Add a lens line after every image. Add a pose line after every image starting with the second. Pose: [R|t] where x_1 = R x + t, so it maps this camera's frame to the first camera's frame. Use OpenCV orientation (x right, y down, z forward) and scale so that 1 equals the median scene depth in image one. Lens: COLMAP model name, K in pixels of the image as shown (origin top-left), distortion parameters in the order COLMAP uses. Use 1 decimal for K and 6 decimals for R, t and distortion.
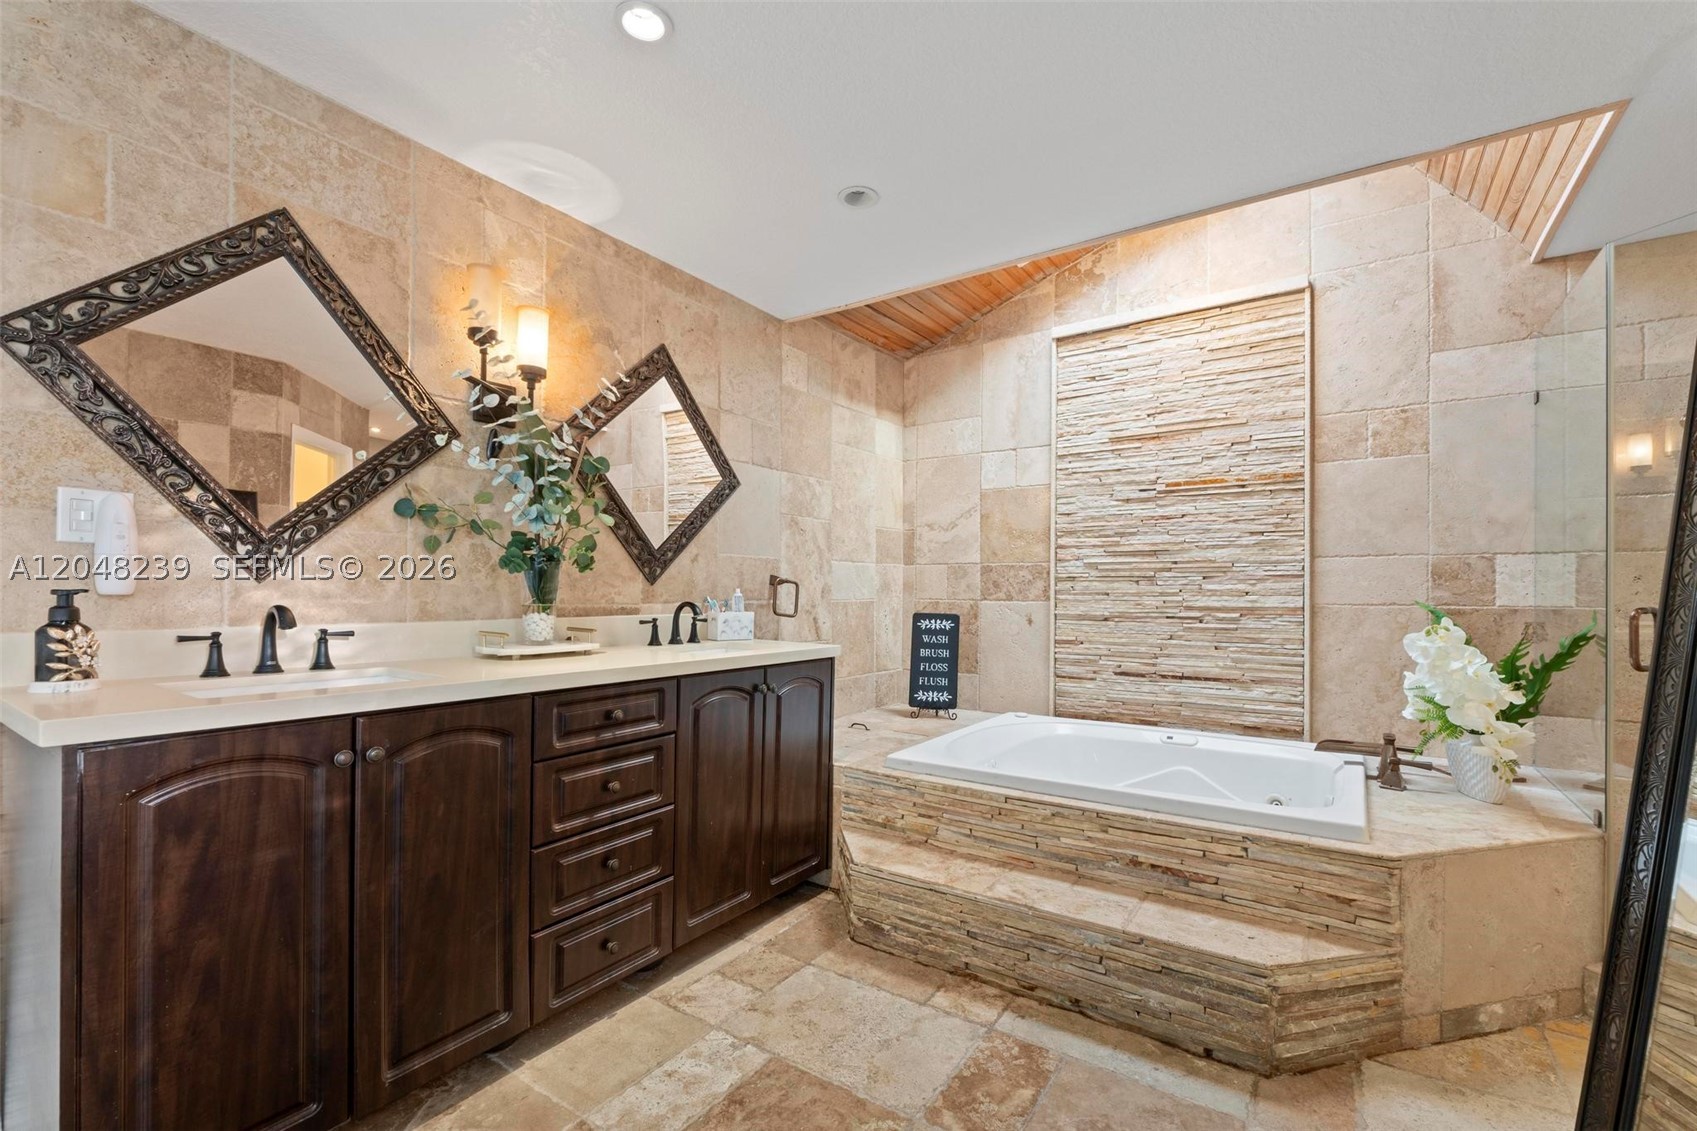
lens RADIAL K [[726.7, 0, 873.5], [0, 726.7, 599.5], [0, 0, 1]] dist [-0.002654, -0.000566]
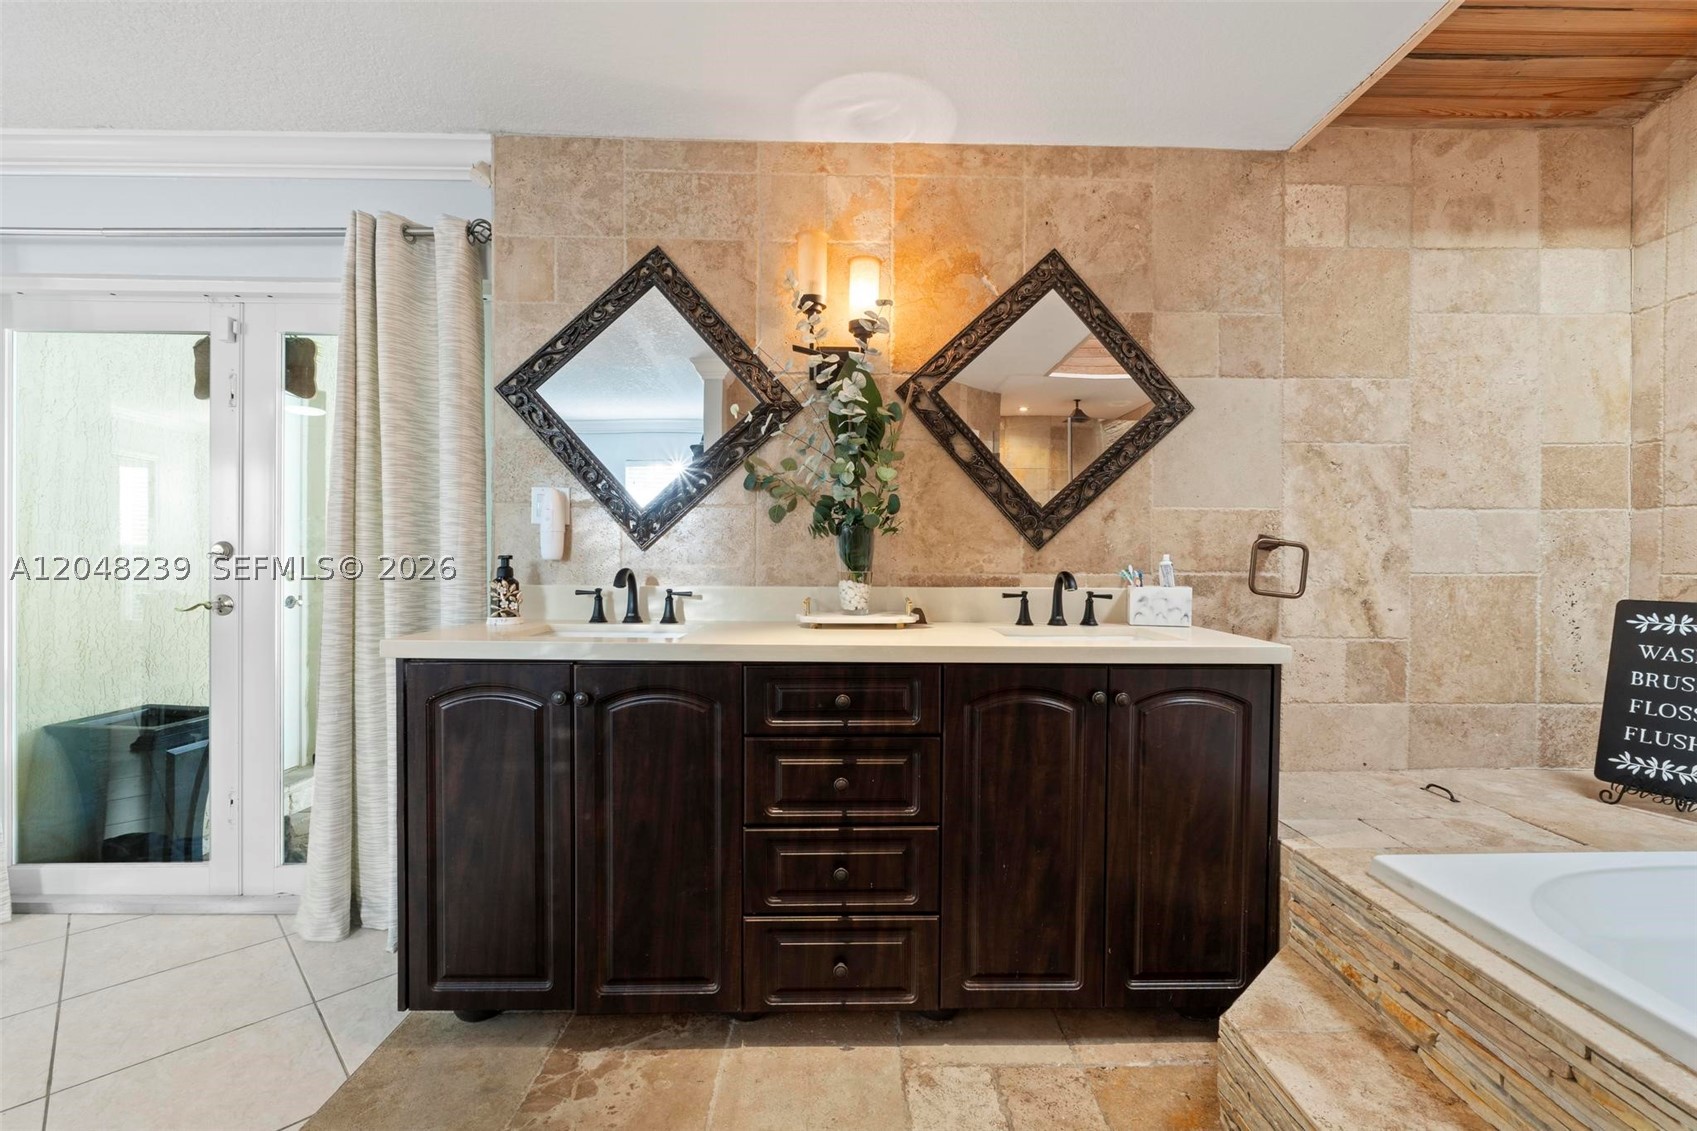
lens RADIAL K [[726.7, 0, 863.3], [0, 726.7, 572.7], [0, 0, 1]] dist [-0.002654, -0.000566]
pose [[0.561215, 0.008099, -0.827630, 0.234774], [-0.010272, 0.999943, 0.002819, 0.004207], [0.827606, 0.006919, 0.561267, 0.346186]]
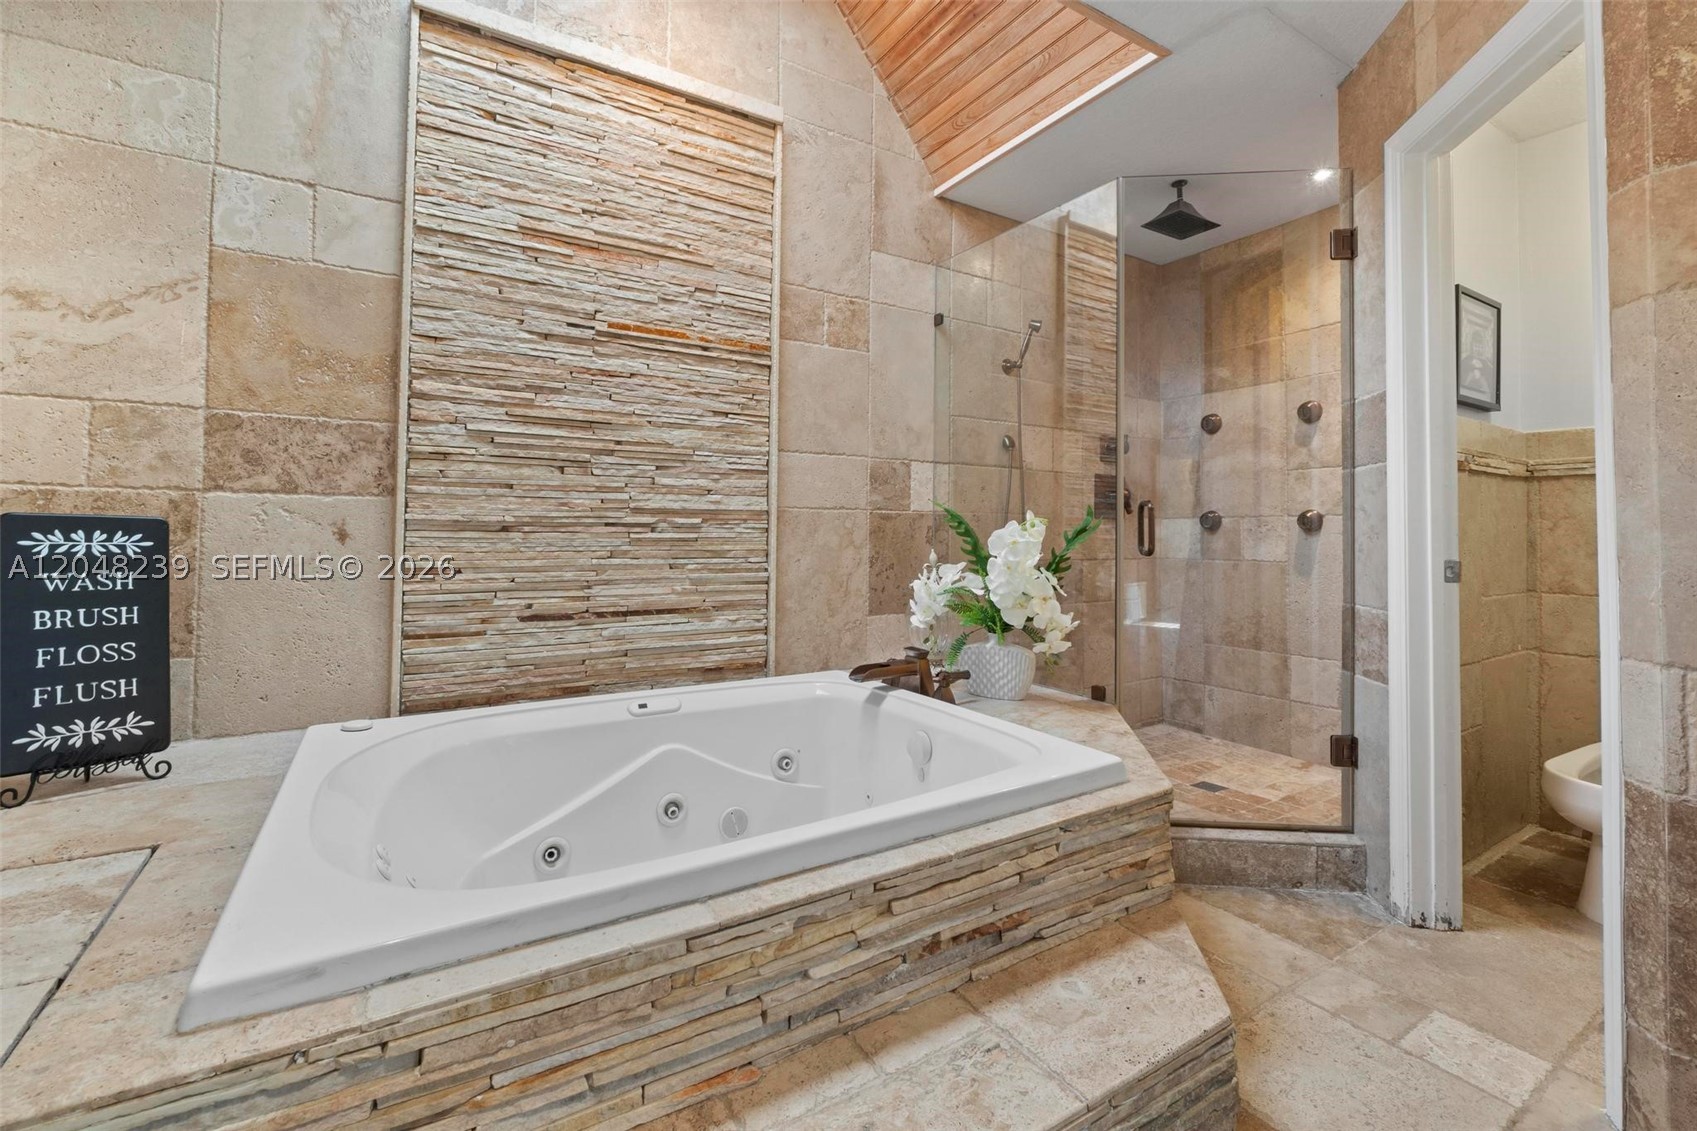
lens RADIAL K [[726.7, 0, 849.5], [0, 726.7, 521.2], [0, 0, 1]] dist [-0.002654, -0.000566]
pose [[0.426236, 0.014664, 0.904493, -0.117349], [0.006012, 0.999801, -0.019042, 0.041509], [-0.904592, 0.013554, 0.426063, 0.607112]]
